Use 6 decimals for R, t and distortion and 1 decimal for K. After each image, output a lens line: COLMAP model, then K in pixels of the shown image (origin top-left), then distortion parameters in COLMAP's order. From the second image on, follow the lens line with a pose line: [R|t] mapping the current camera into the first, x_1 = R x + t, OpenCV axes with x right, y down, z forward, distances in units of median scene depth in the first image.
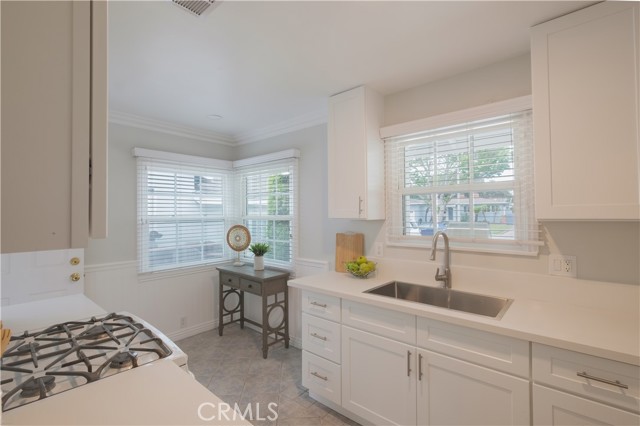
lens RADIAL K [[283.8, 0, 320.5], [0, 283.8, 215.3], [0, 0, 1]] dist [-0.001138, -0.000435]
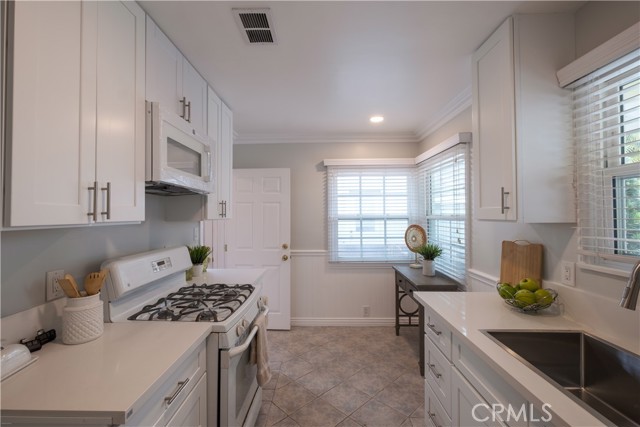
lens RADIAL K [[283.8, 0, 319.8], [0, 283.8, 215.8], [0, 0, 1]] dist [-0.001138, -0.000435]
pose [[0.641829, 0.008895, -0.766797, 0.275004], [-0.002417, 0.999951, 0.009577, -0.003791], [0.766844, -0.004294, 0.641819, 0.182500]]
